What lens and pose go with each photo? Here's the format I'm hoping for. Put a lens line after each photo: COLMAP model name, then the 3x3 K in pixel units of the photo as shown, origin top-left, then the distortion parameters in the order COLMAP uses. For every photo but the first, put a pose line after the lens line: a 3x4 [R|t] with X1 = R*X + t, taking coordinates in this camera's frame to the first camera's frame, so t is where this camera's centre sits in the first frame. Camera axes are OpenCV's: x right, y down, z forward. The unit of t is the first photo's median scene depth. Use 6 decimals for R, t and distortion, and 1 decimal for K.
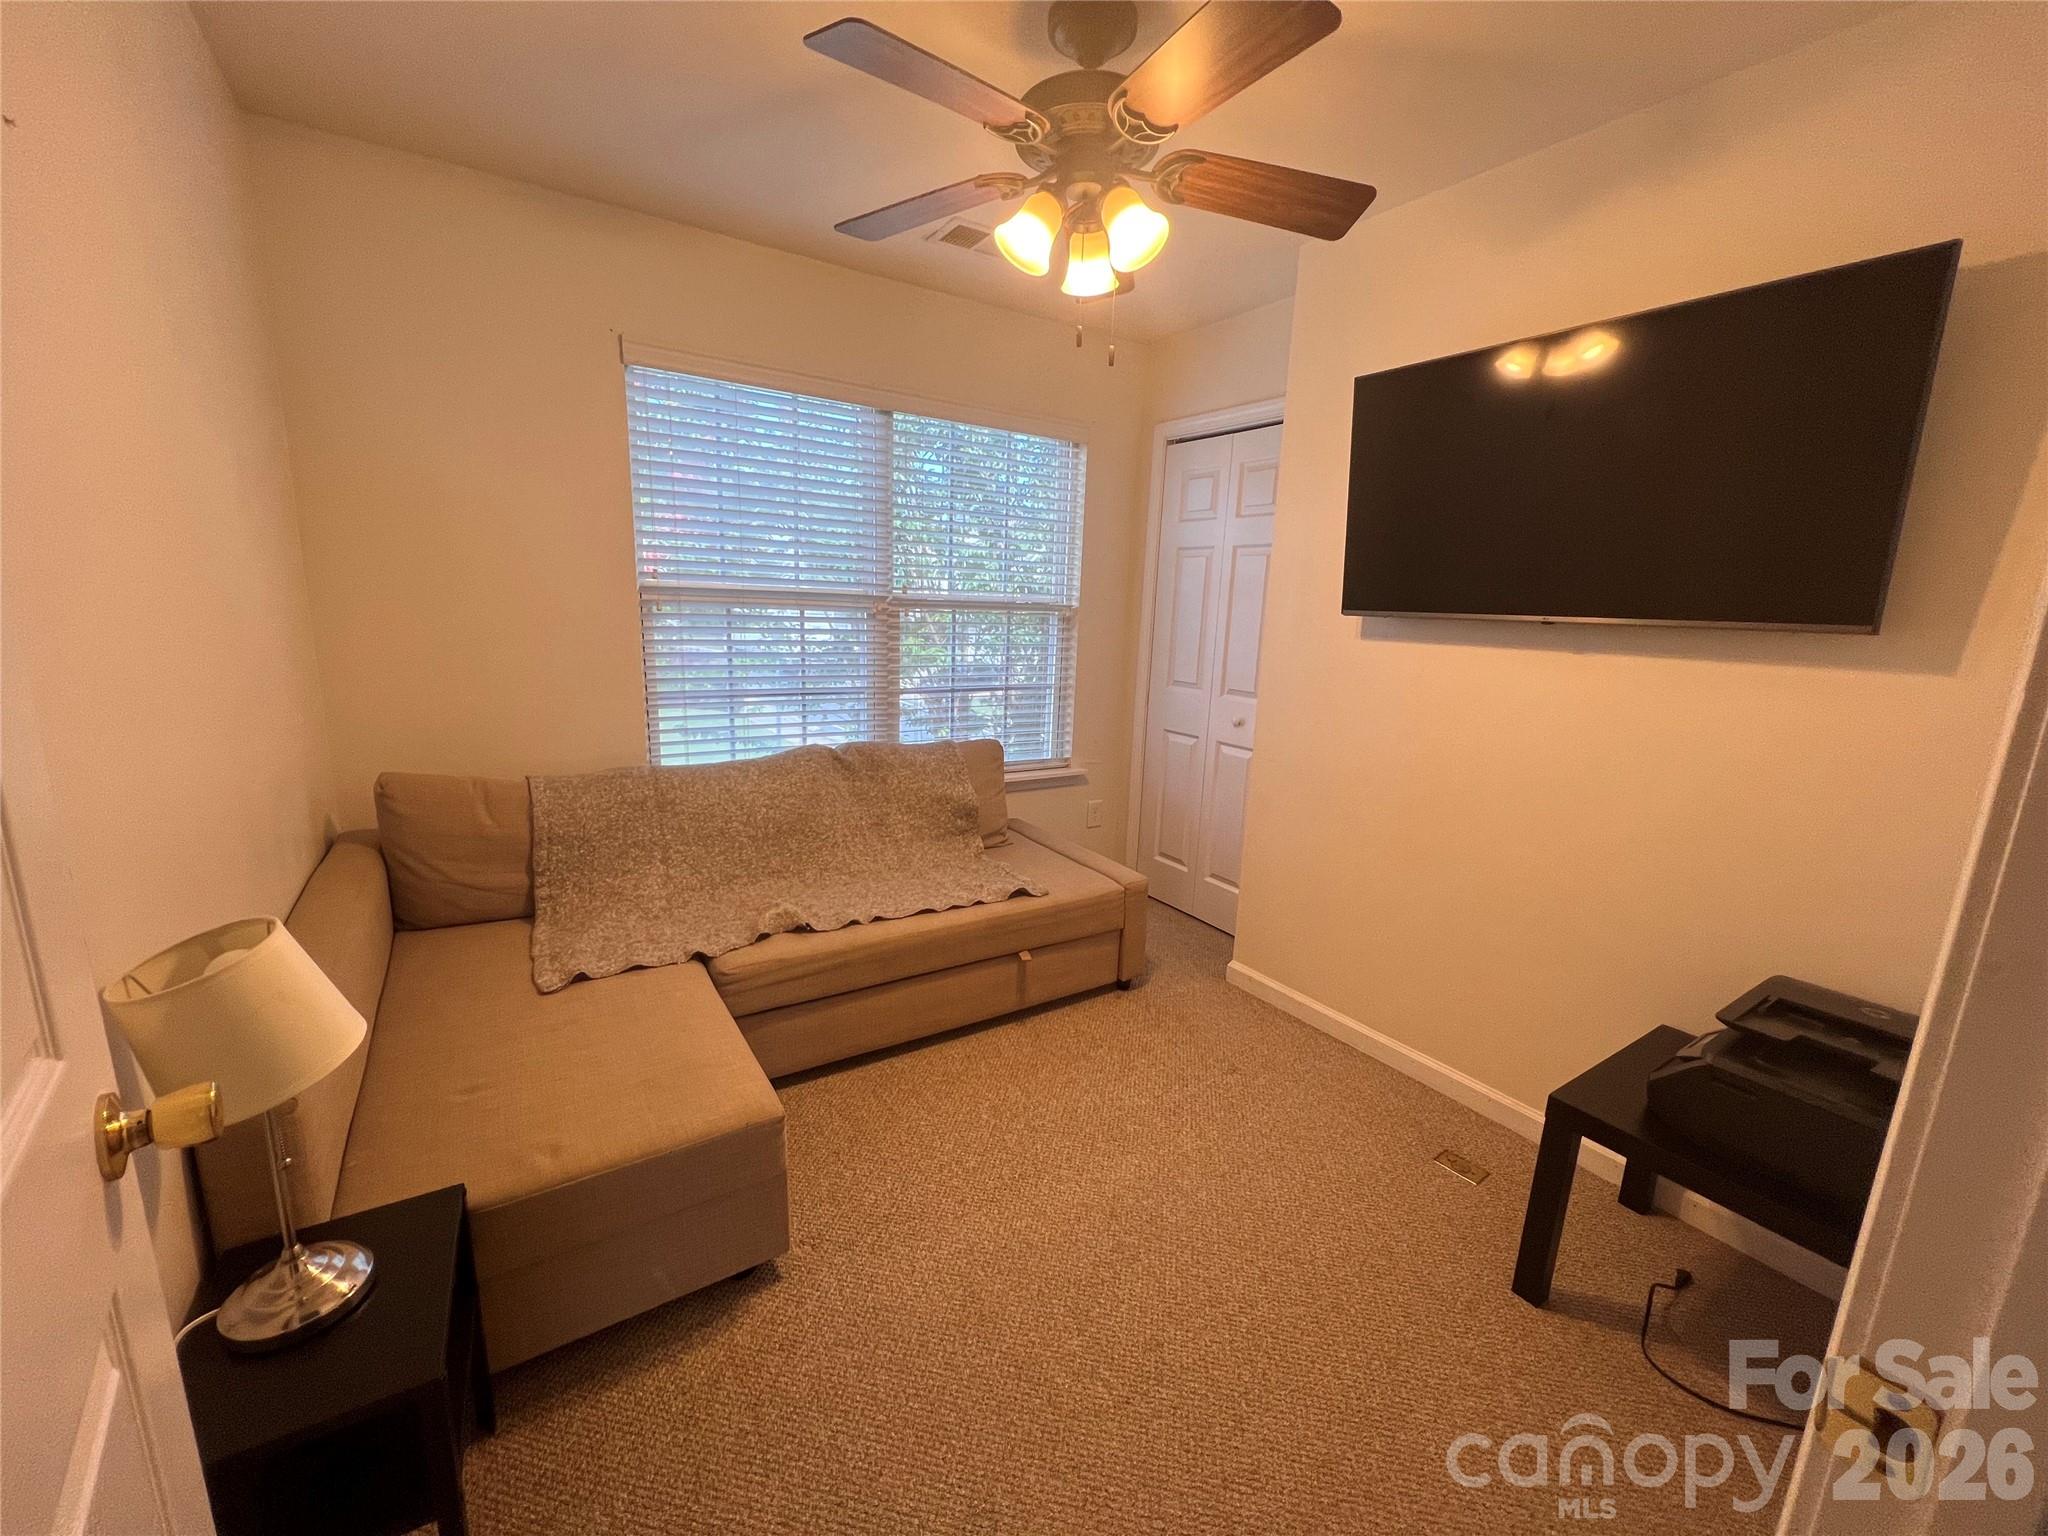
lens RADIAL K [[818.6, 0, 1019.5], [0, 818.6, 766.8], [0, 0, 1]] dist [-0.002808, 0.001618]
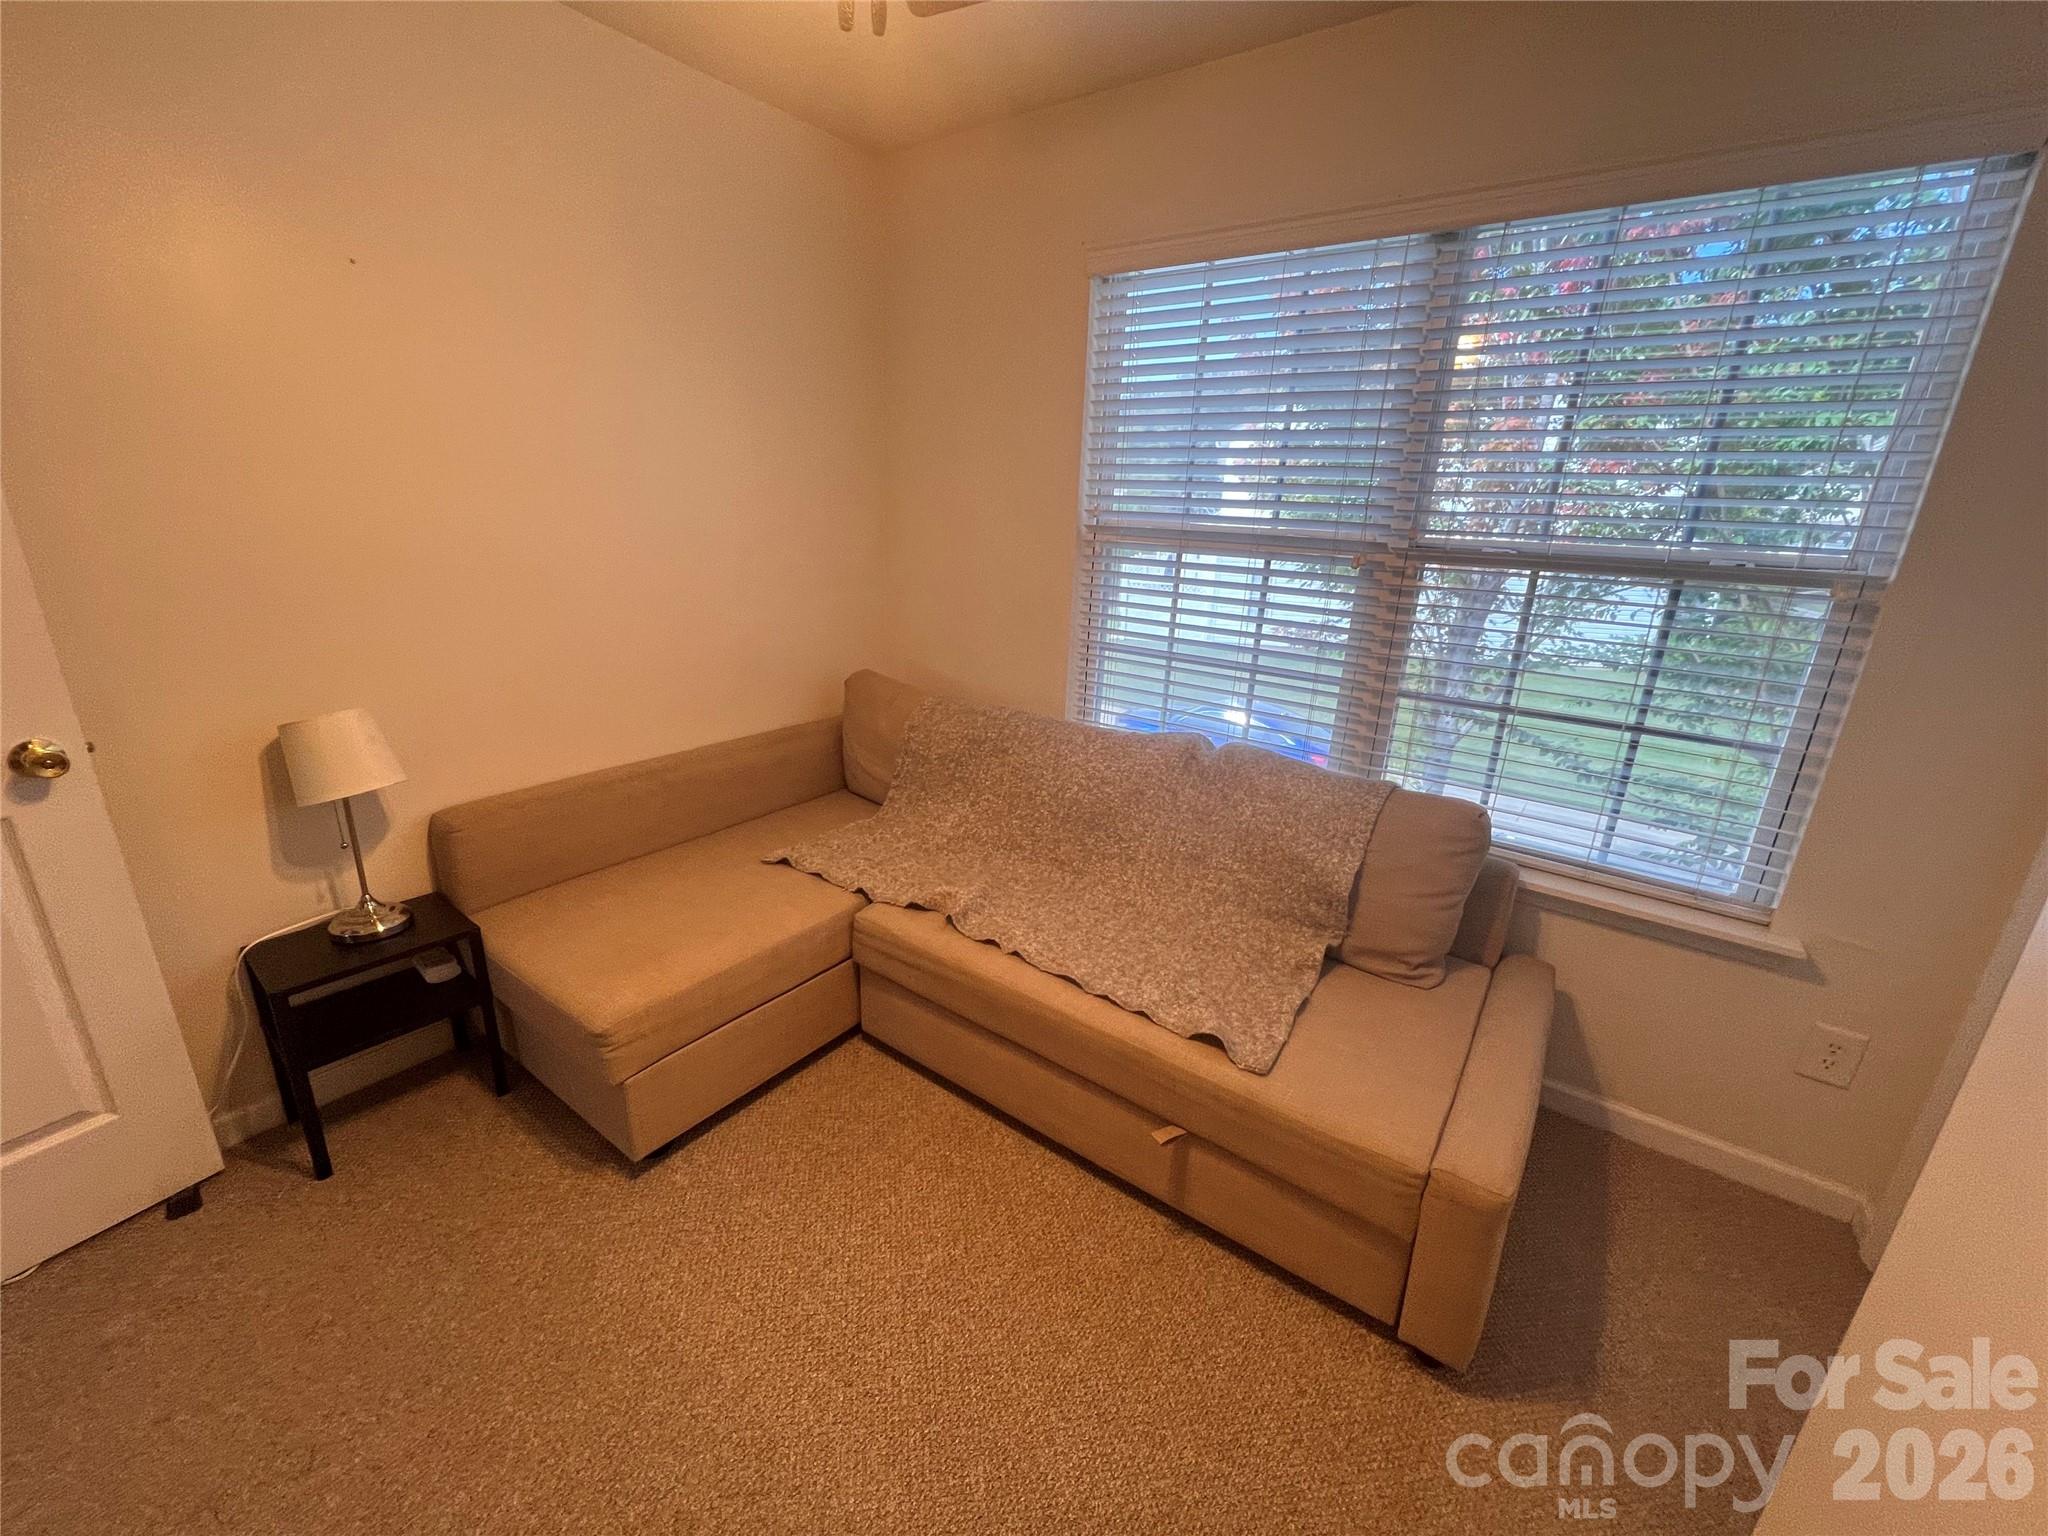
lens RADIAL K [[818.6, 0, 1019.5], [0, 818.6, 766.8], [0, 0, 1]] dist [-0.002808, 0.001618]
pose [[0.354099, 0.261935, -0.897777, 0.415032], [-0.214181, 0.957175, 0.194788, -0.119145], [0.910352, 0.123313, 0.395036, 0.577857]]
